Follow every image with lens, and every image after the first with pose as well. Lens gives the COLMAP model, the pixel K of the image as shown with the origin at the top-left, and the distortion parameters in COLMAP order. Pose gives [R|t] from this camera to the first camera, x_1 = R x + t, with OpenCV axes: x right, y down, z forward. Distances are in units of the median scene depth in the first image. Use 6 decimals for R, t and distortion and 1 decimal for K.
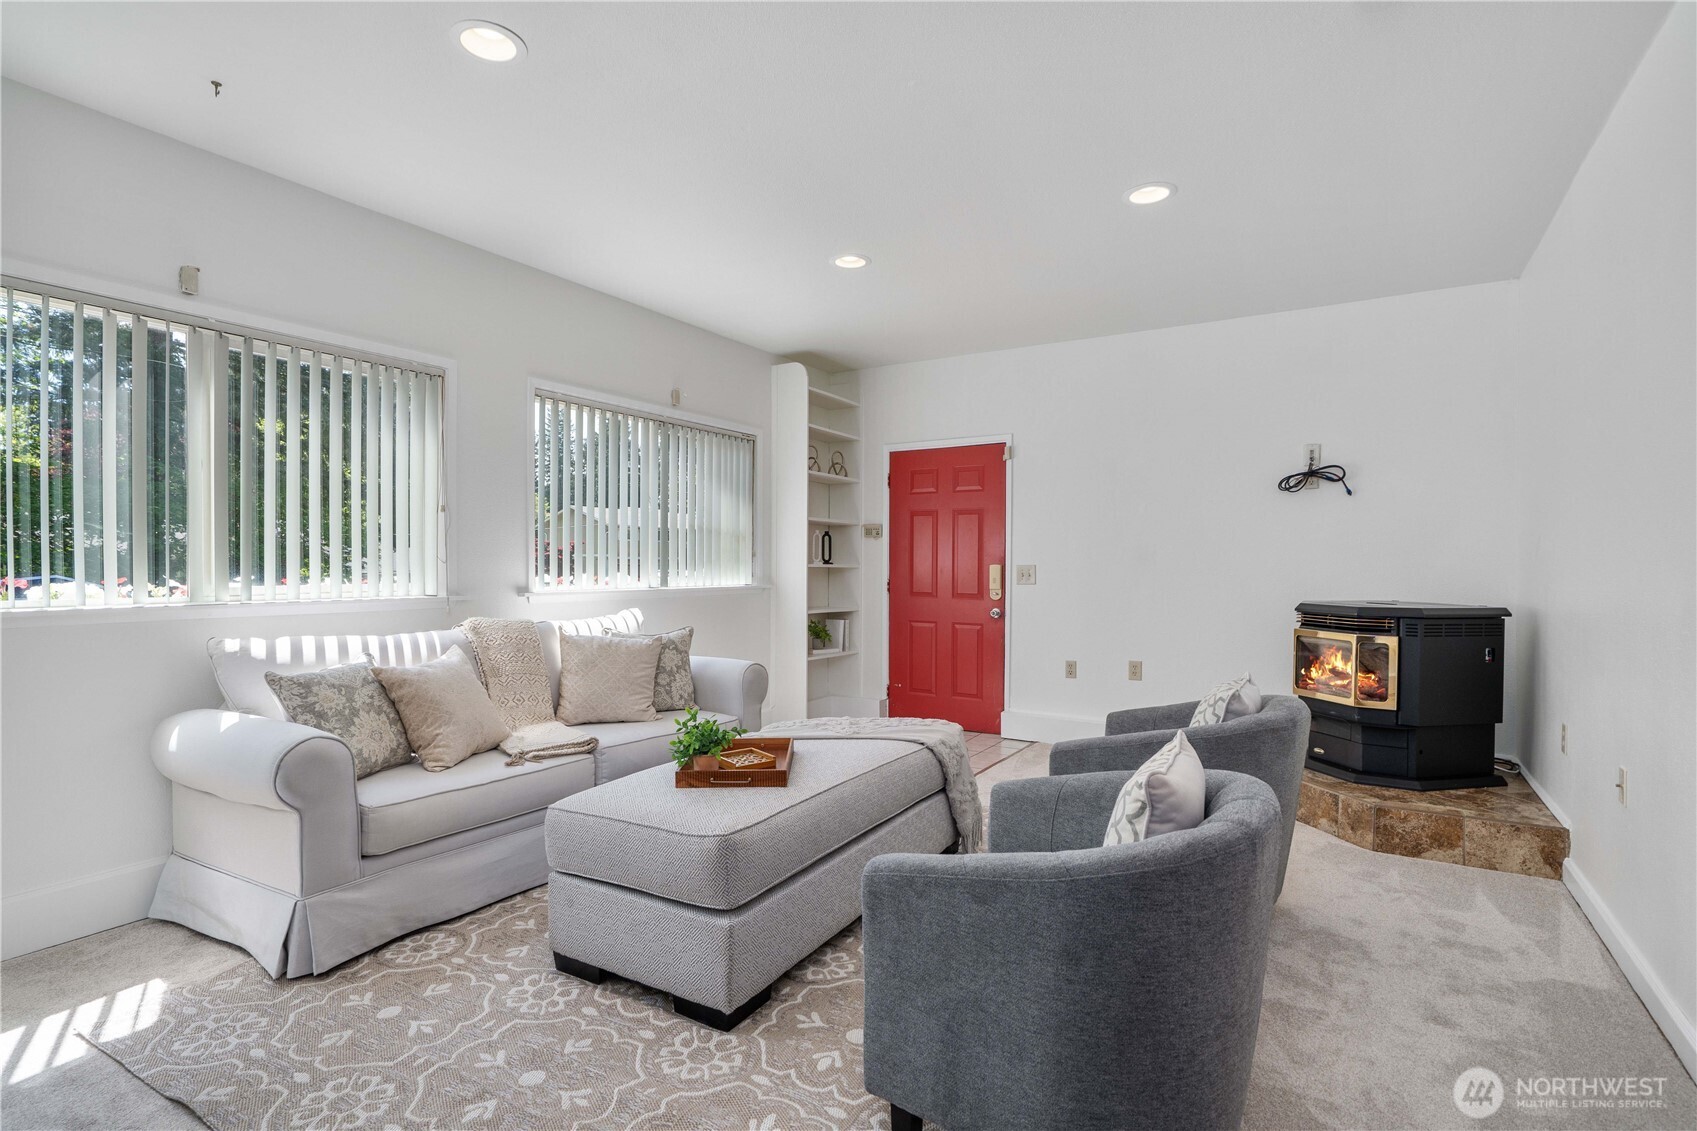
lens RADIAL K [[821.7, 0, 817.9], [0, 821.7, 562.9], [0, 0, 1]] dist [0.000138, 0.001457]
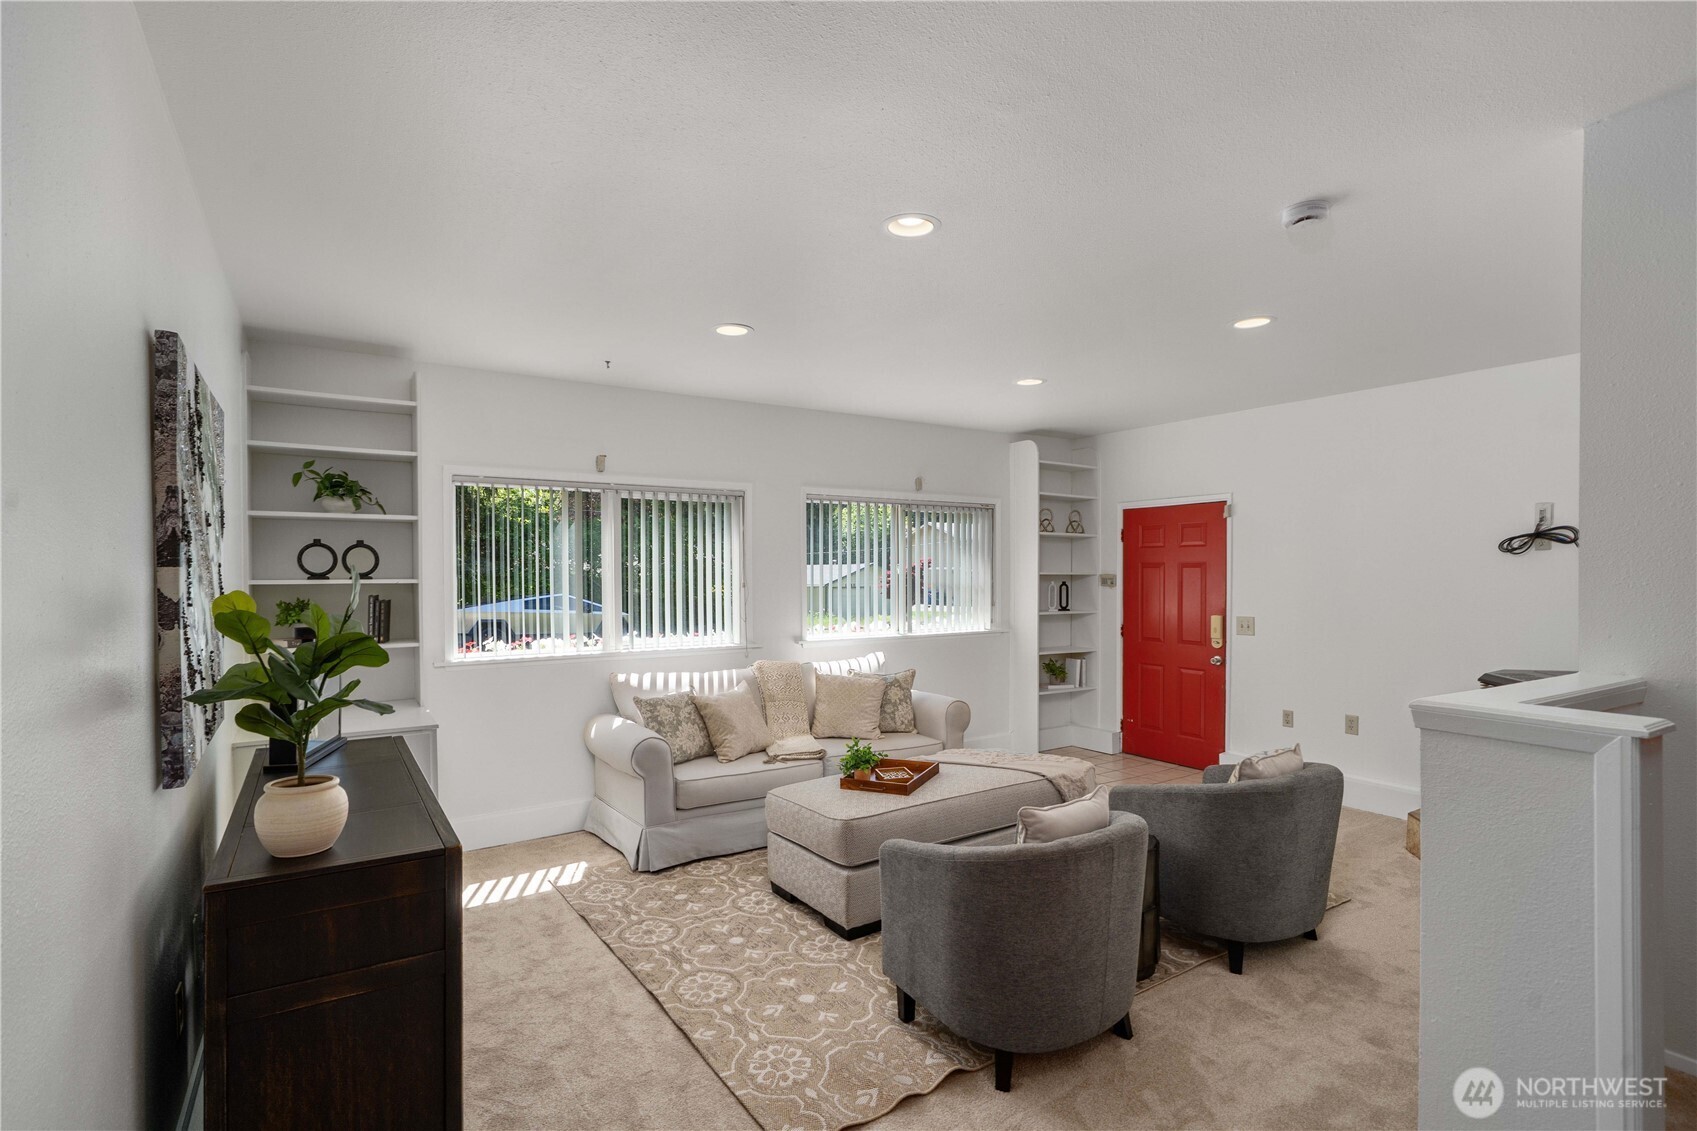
lens RADIAL K [[821.7, 0, 817.9], [0, 821.7, 562.9], [0, 0, 1]] dist [0.000138, 0.001457]
pose [[0.898772, -0.012742, -0.438231, 0.379434], [0.012124, 0.999918, -0.004208, -0.117871], [0.438249, -0.001531, 0.898852, -0.333672]]
